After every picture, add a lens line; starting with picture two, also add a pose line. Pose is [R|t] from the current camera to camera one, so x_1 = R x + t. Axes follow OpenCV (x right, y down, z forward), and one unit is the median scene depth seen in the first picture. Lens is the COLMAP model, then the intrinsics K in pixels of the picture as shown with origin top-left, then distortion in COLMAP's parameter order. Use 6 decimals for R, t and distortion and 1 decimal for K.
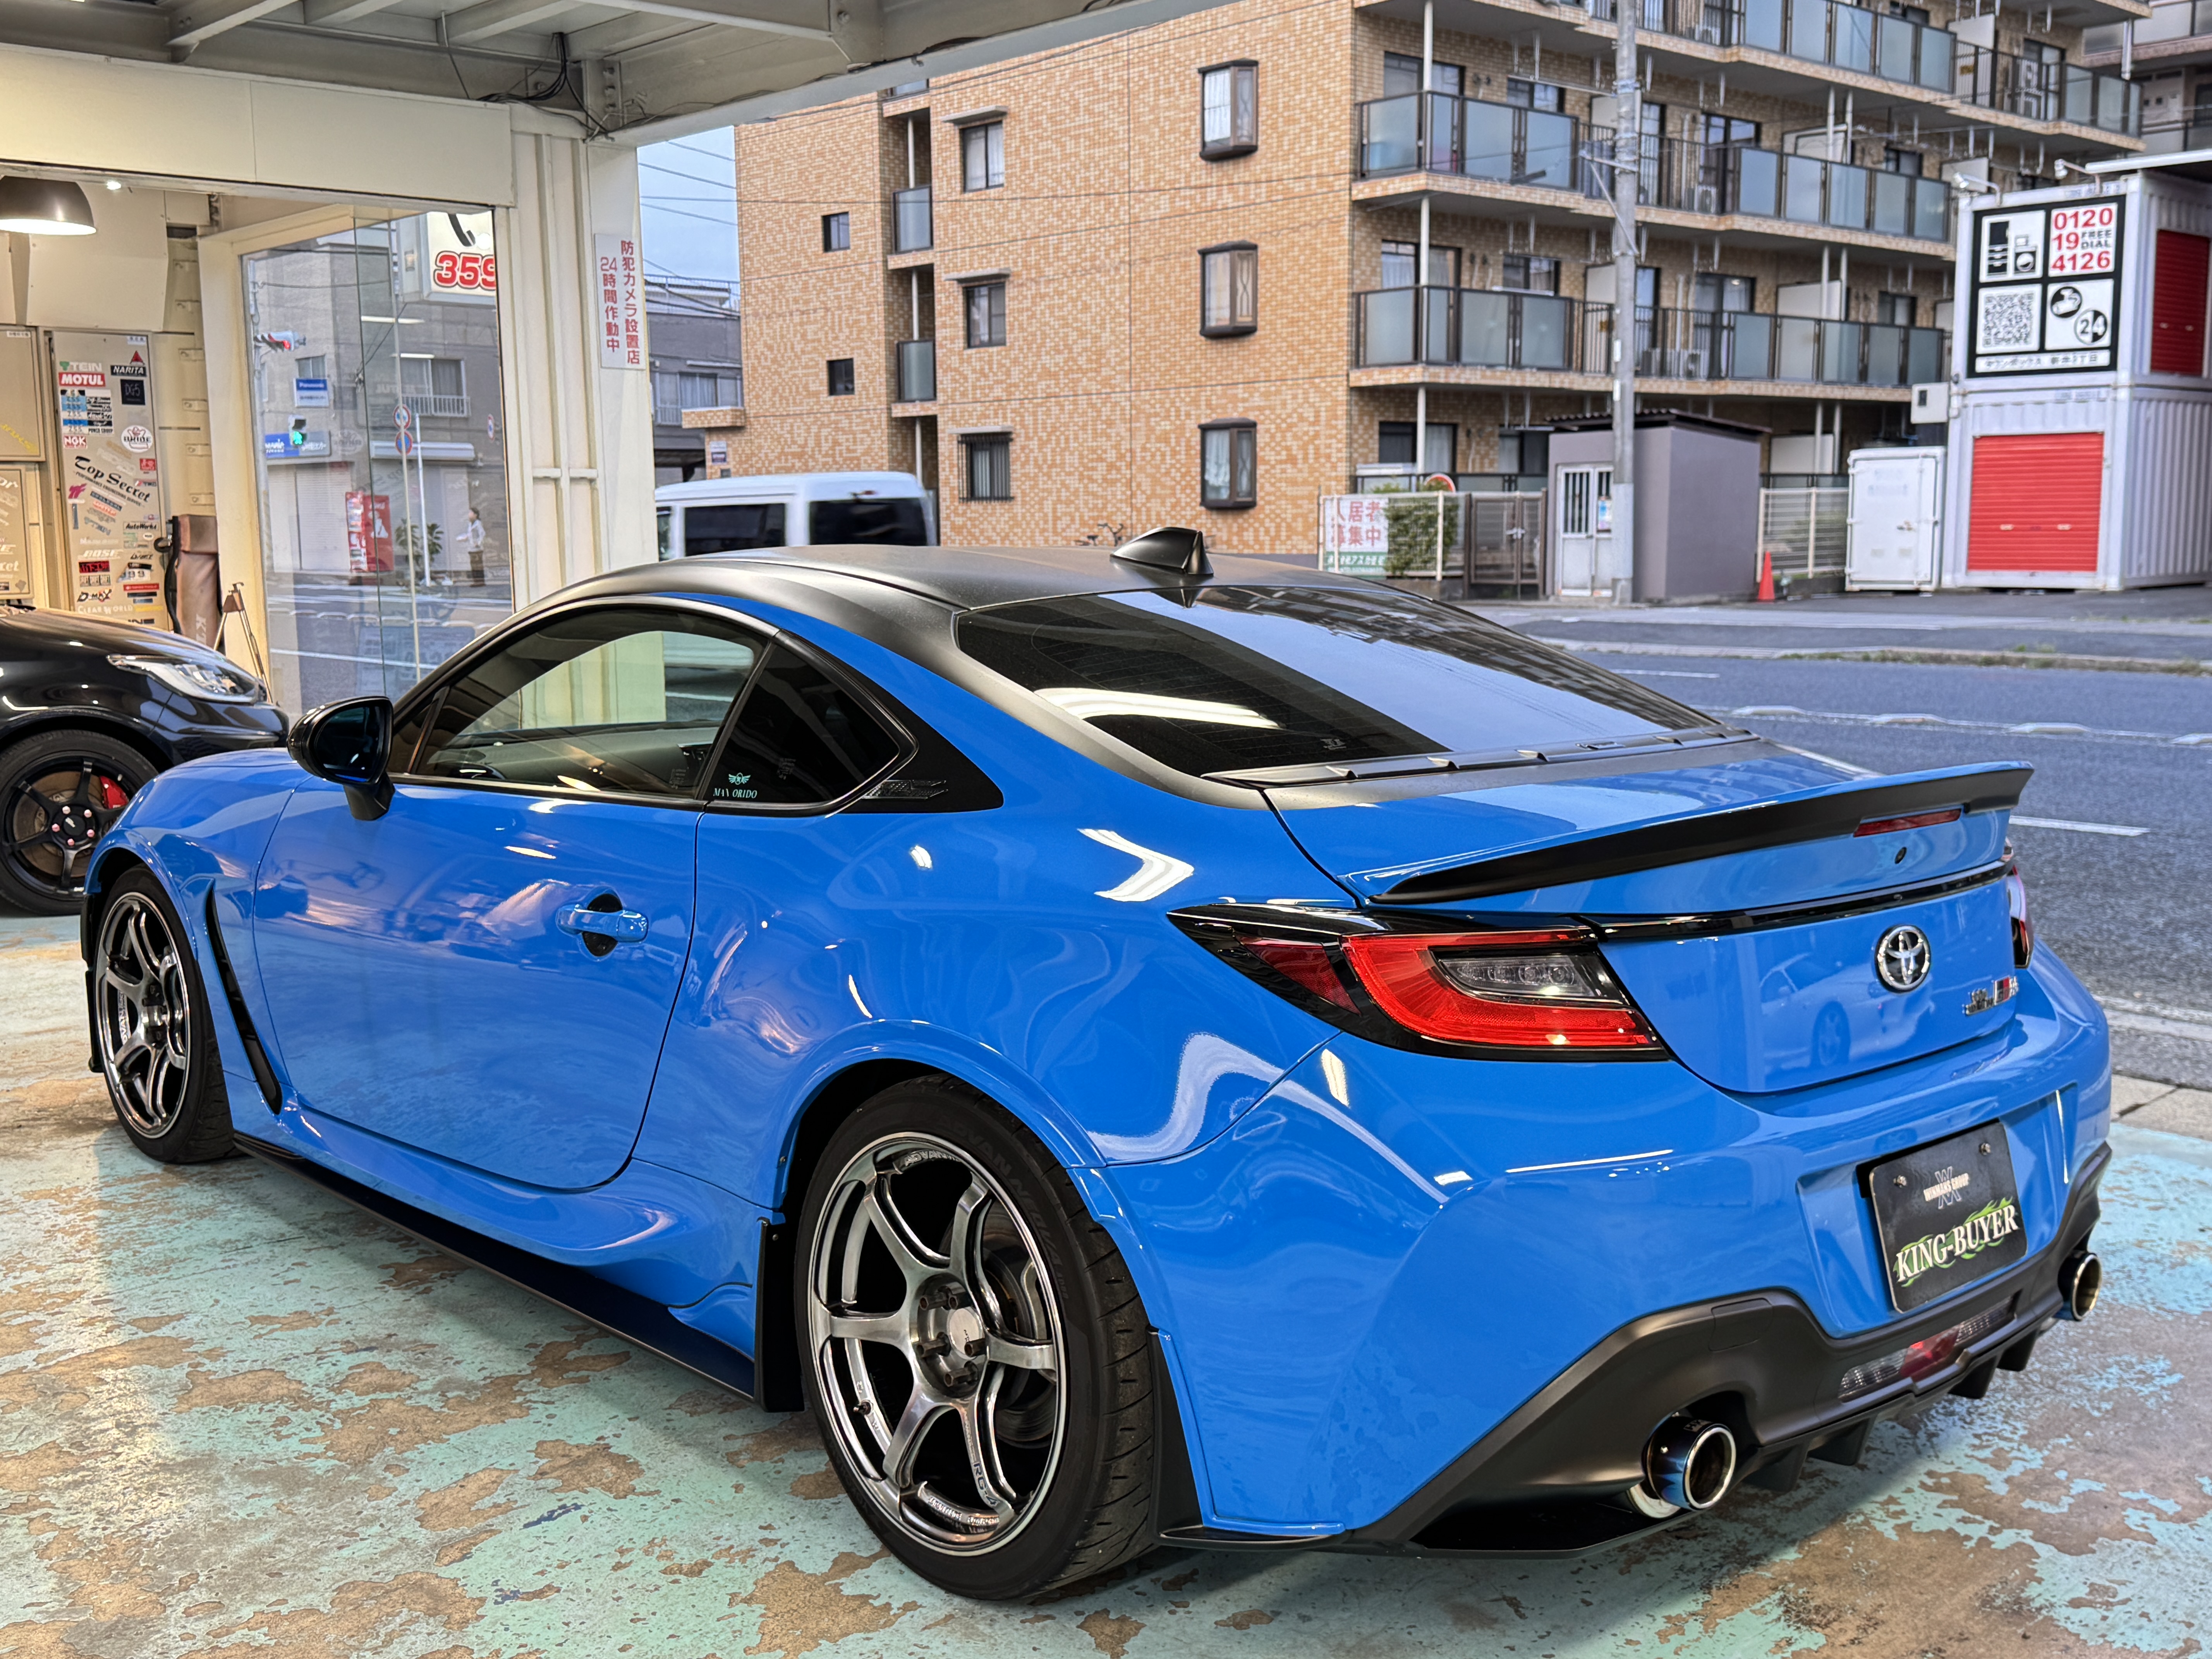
lens RADIAL K [[2354.9, 0, 1106.0], [0, 2354.9, 829.5], [0, 0, 1]] dist [0.001698, 0.004127]
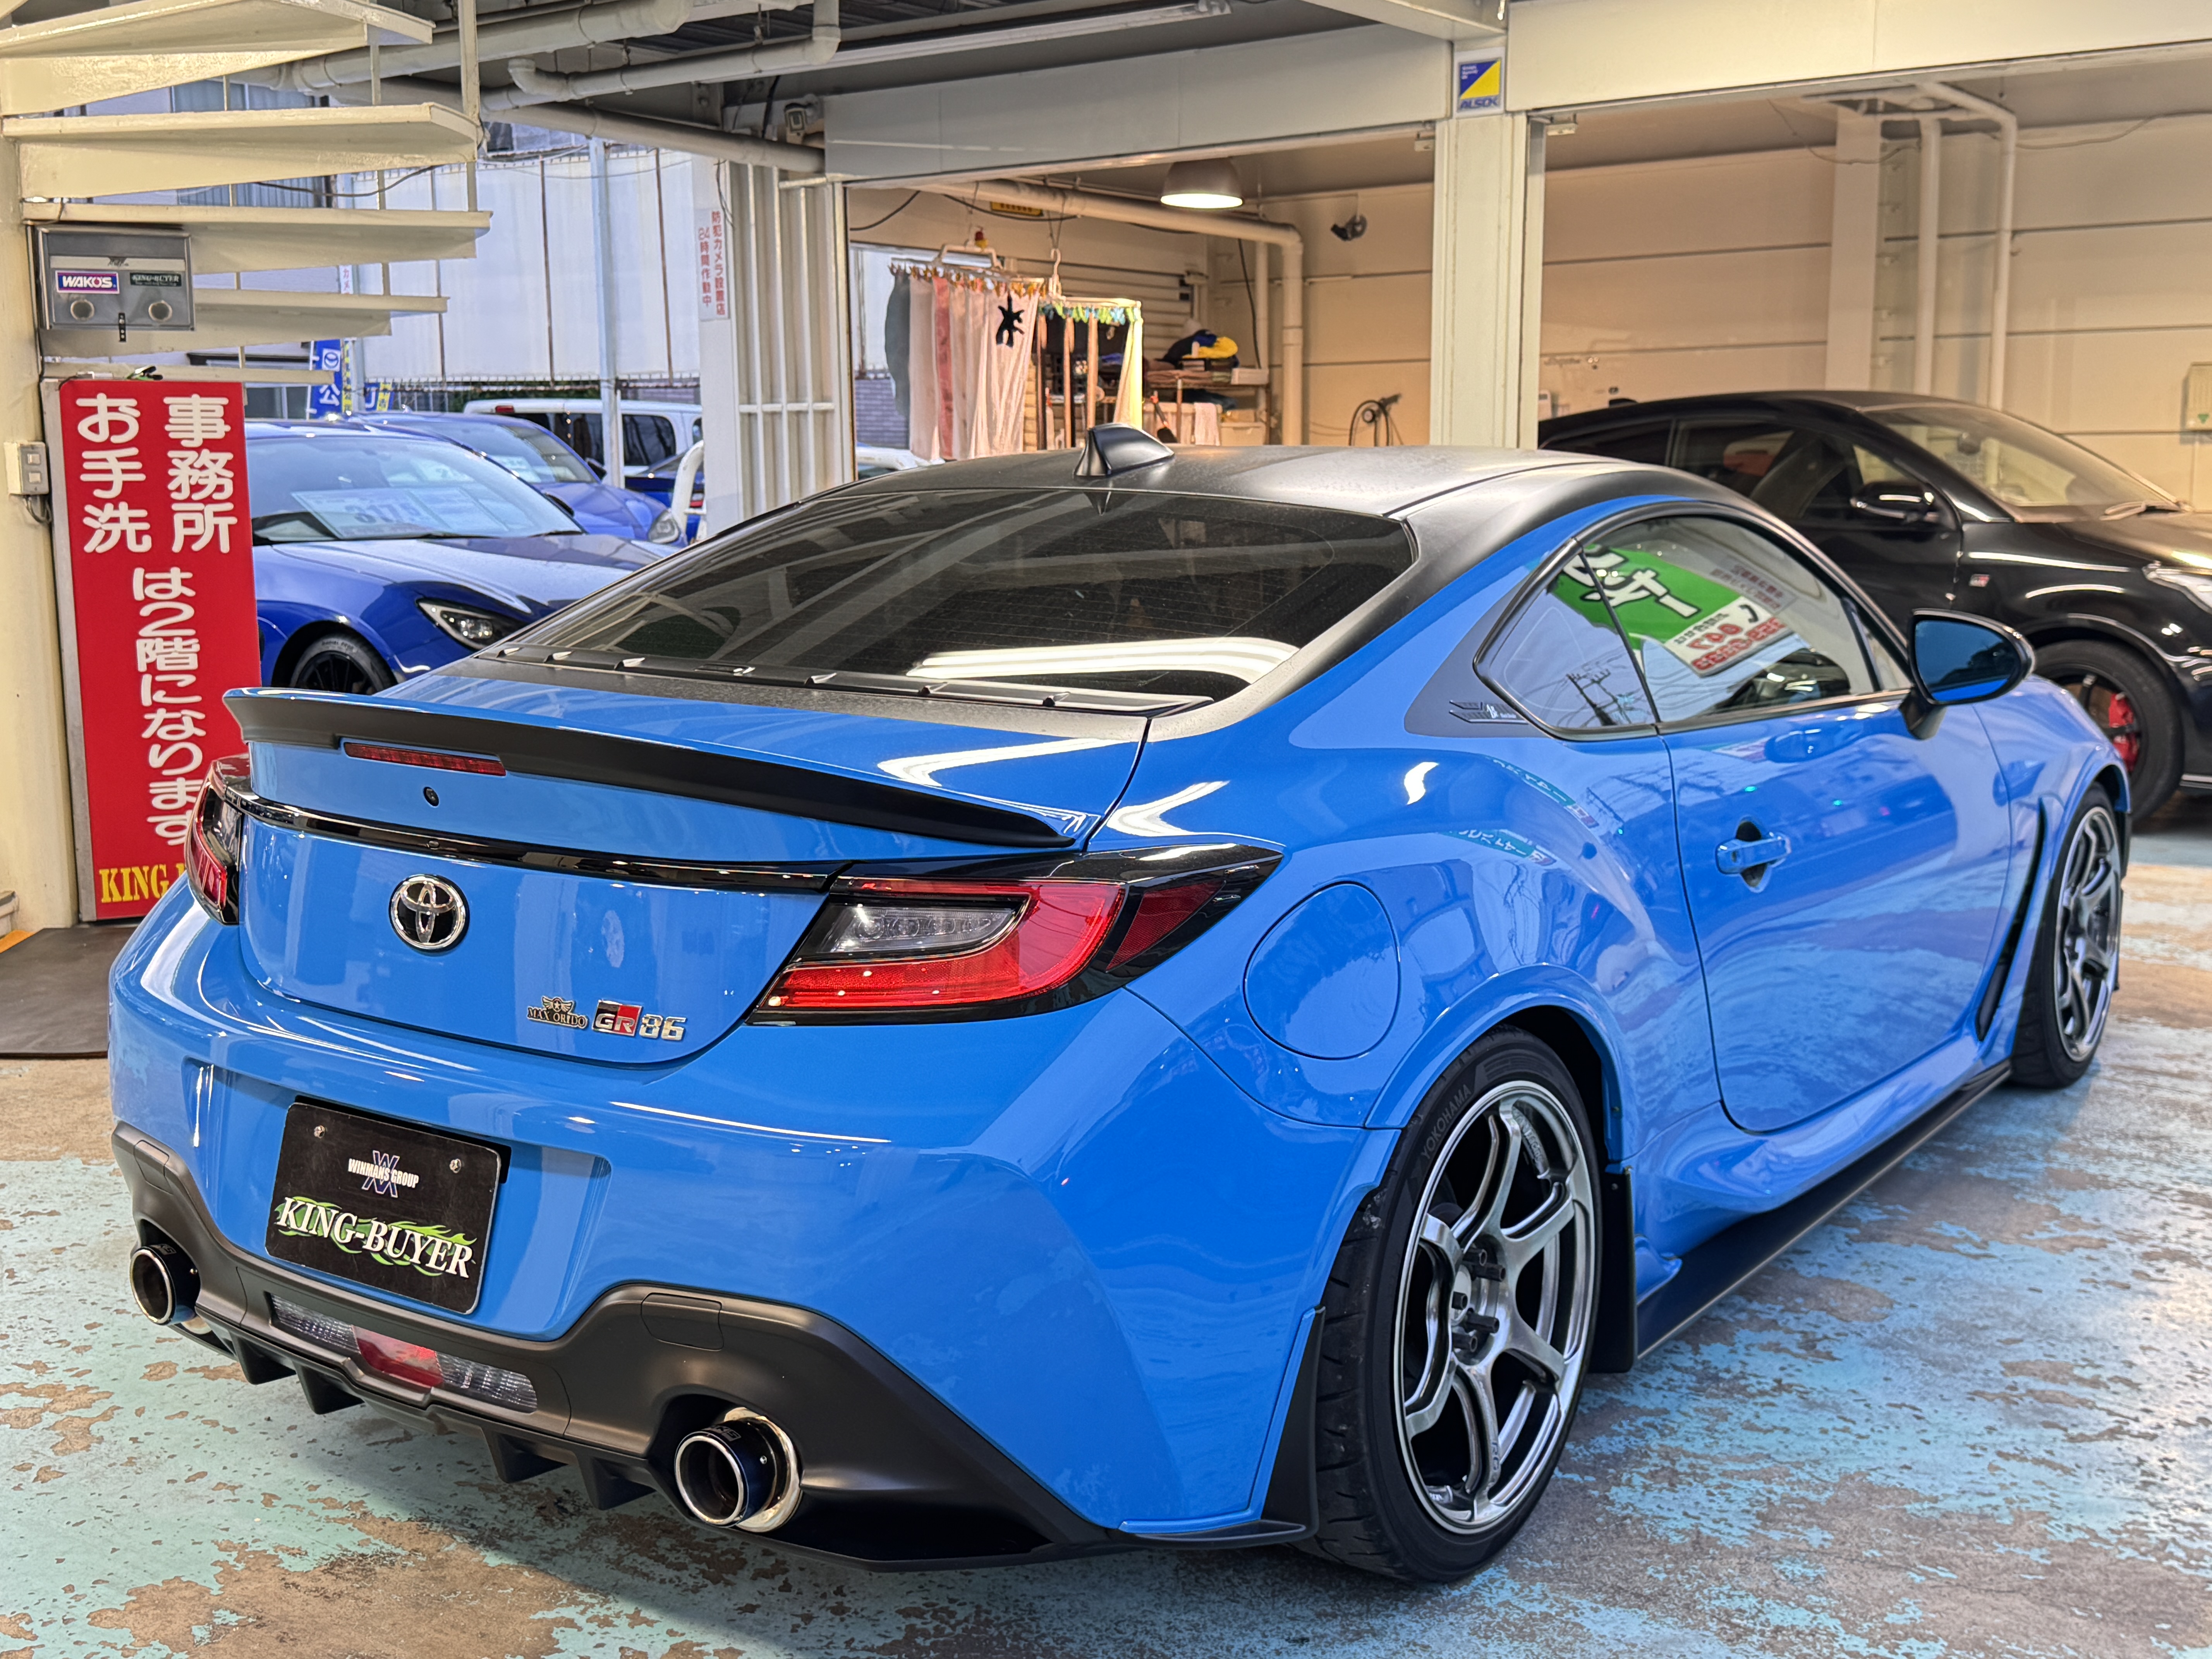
lens RADIAL K [[2401.3, 0, 1106.0], [0, 2401.3, 829.5], [0, 0, 1]] dist [0.023133, 0.008239]
pose [[0.195434, 0.146655, -0.969690, 1.243349], [-0.133682, 0.983511, 0.121803, -0.118815], [0.971563, 0.105826, 0.211816, 1.040010]]
